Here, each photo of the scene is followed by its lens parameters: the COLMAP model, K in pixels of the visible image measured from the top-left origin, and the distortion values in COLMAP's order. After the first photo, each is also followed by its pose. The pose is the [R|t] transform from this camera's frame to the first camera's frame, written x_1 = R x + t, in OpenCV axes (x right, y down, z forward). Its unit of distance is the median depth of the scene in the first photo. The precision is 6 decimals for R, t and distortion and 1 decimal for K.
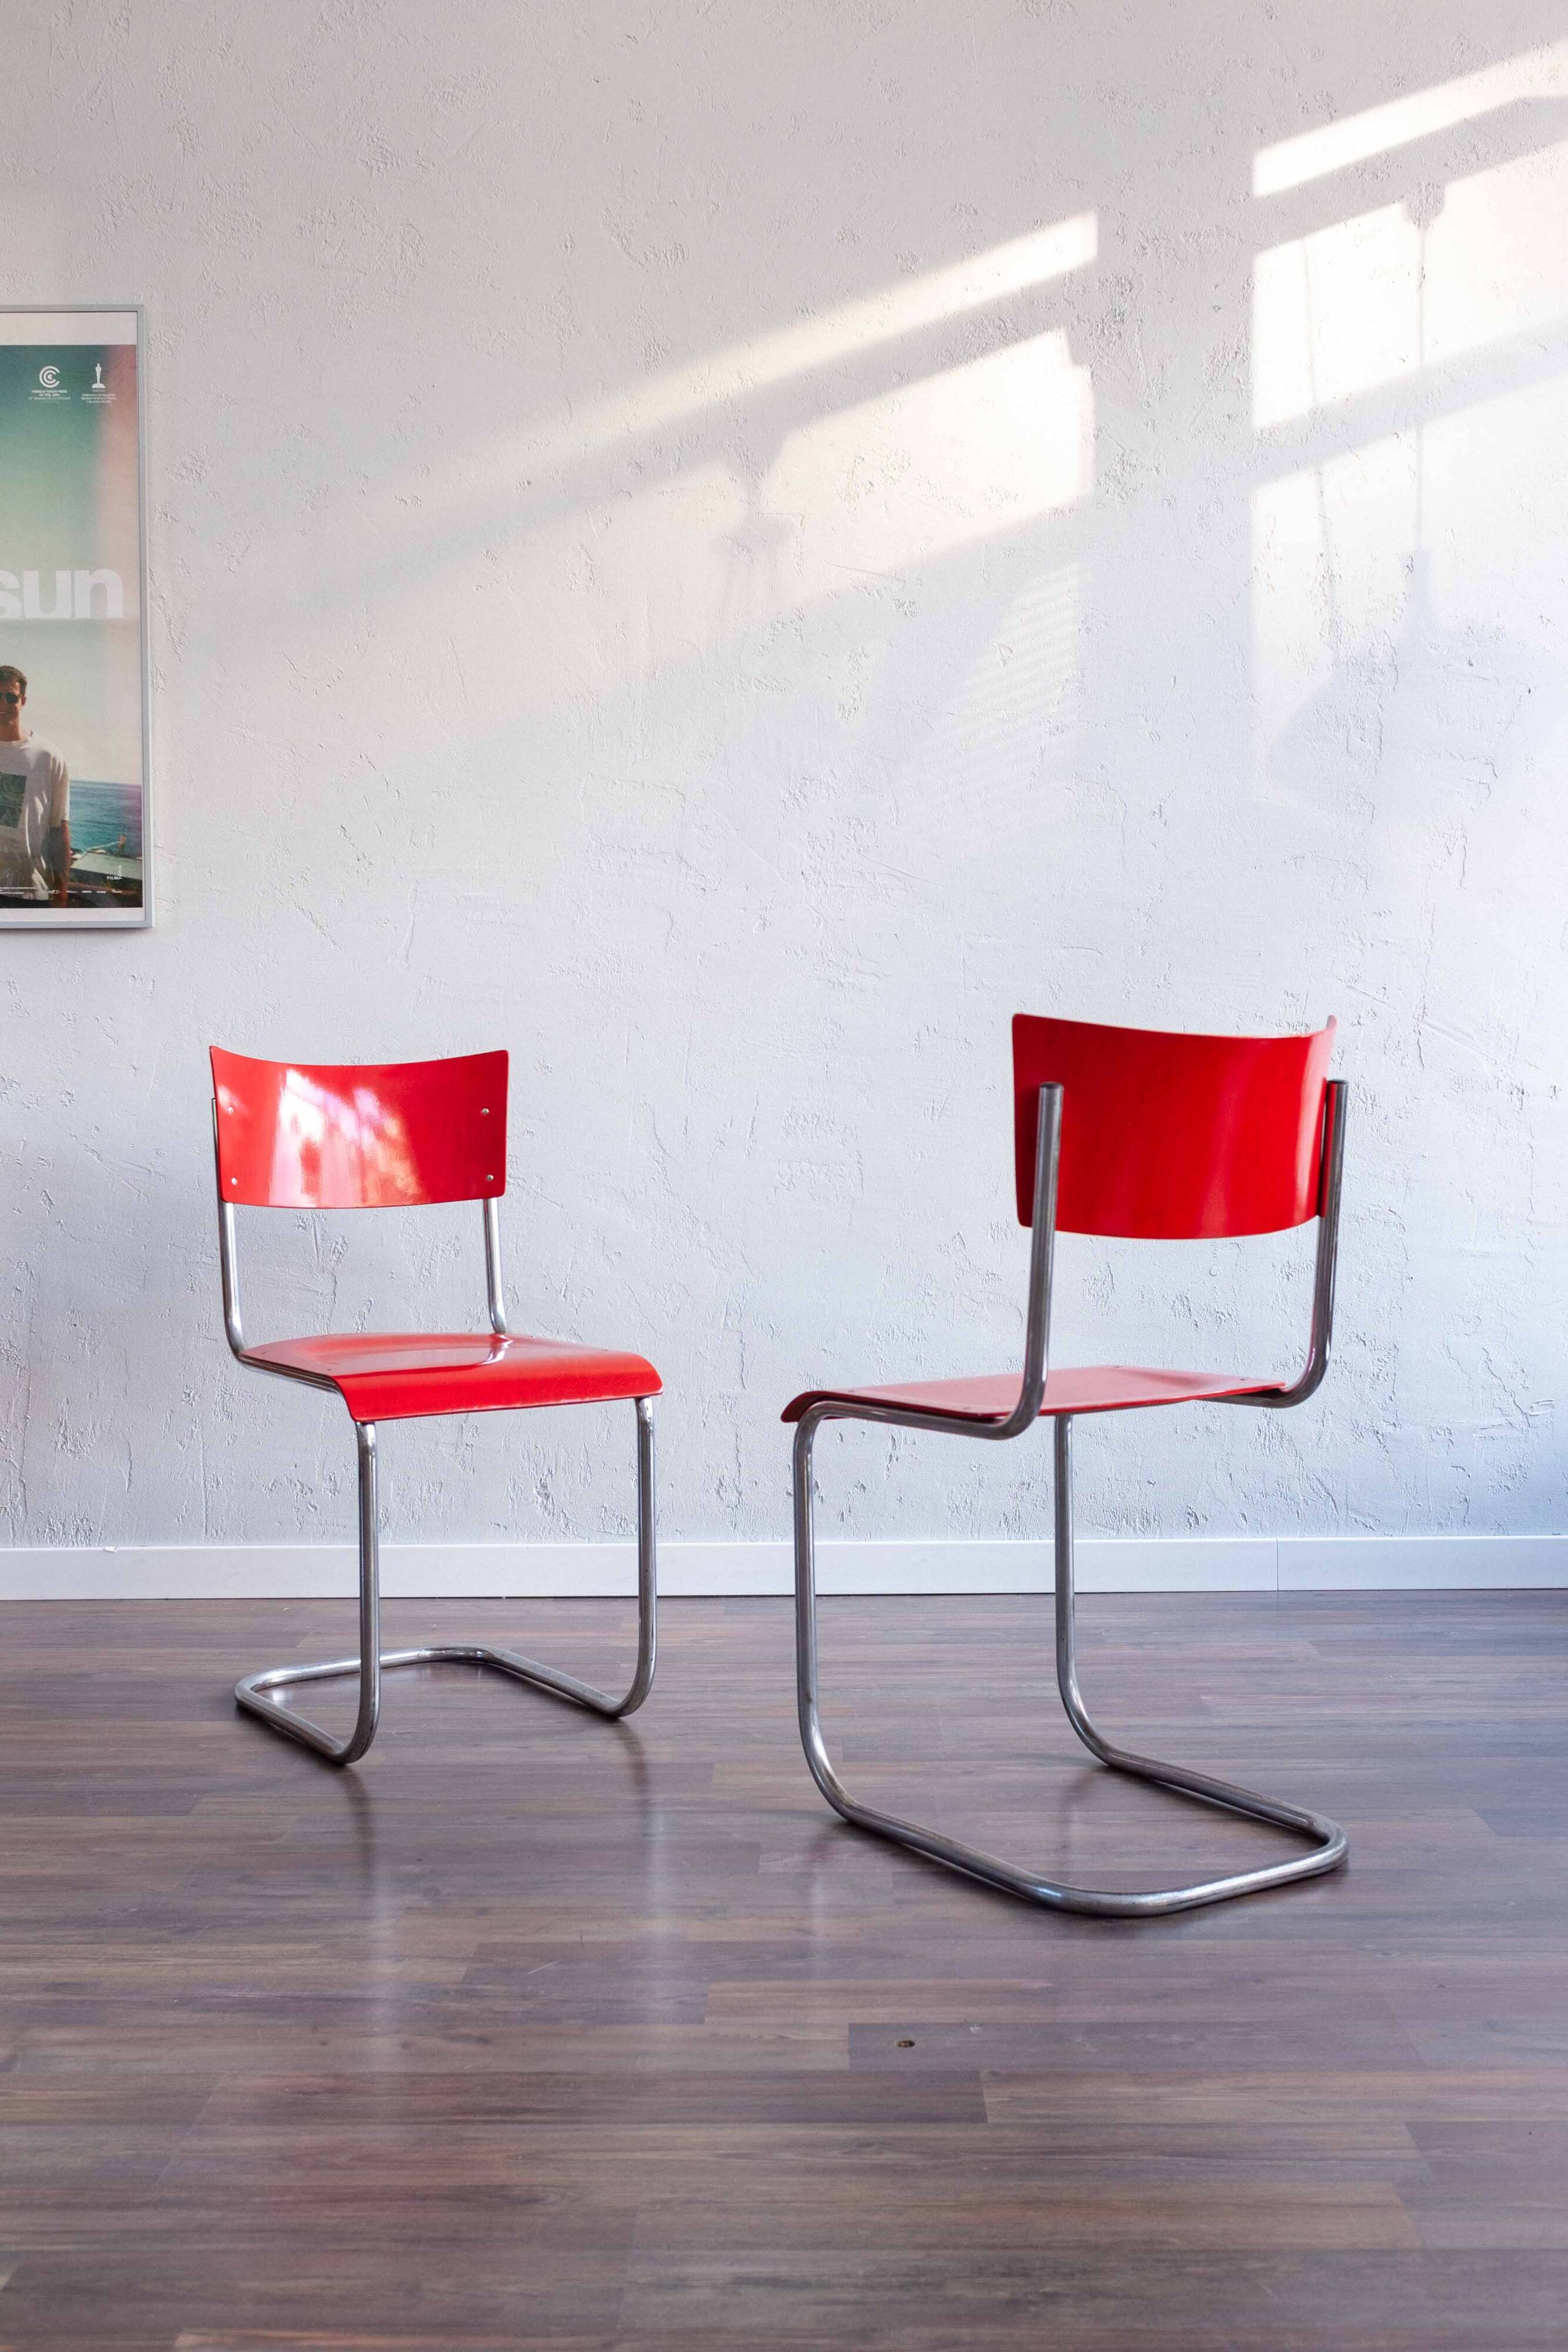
lens RADIAL K [[2416.8, 0, 790.7], [0, 2416.8, 1165.4], [0, 0, 1]] dist [0.000781, 0.000000]
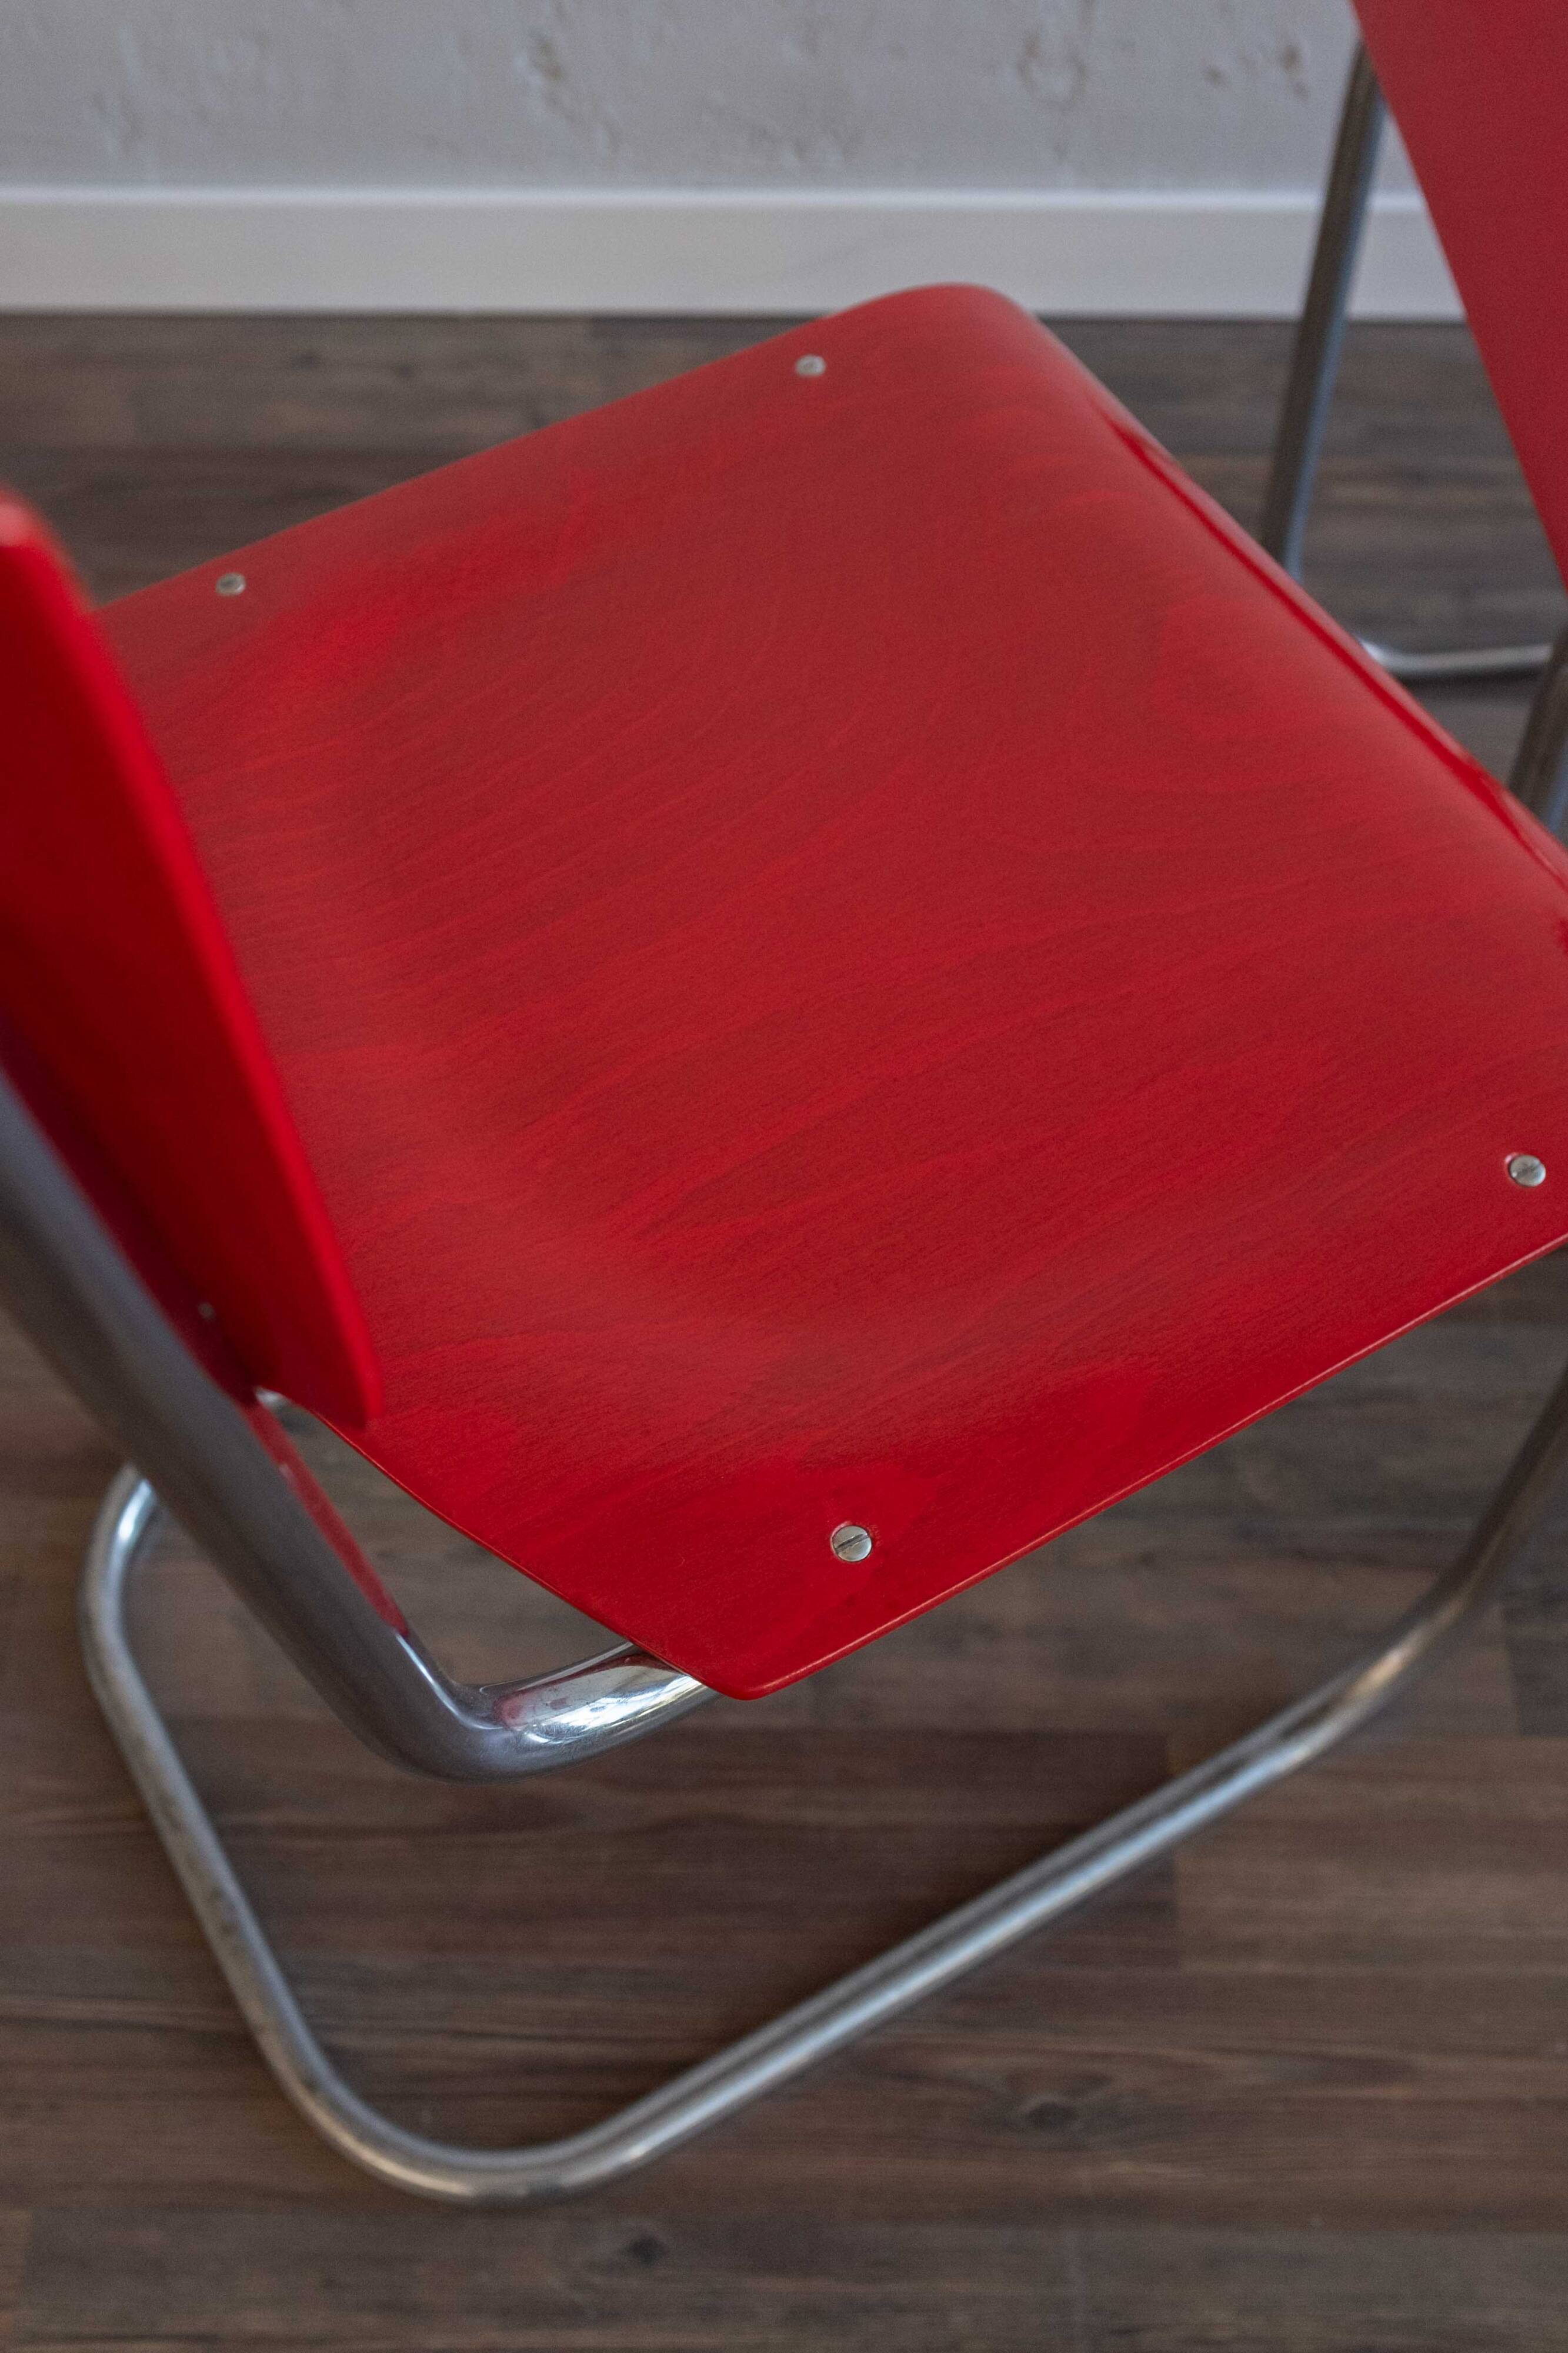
lens RADIAL K [[2469.7, 0, 771.5], [0, 2469.7, 1153.7], [0, 0, 1]] dist [-0.038152, 0.000000]
pose [[0.999986, 0.003634, 0.003973, -0.069131], [-0.005329, 0.562483, 0.826792, -0.079339], [0.000770, -0.826801, 0.562494, 0.655024]]
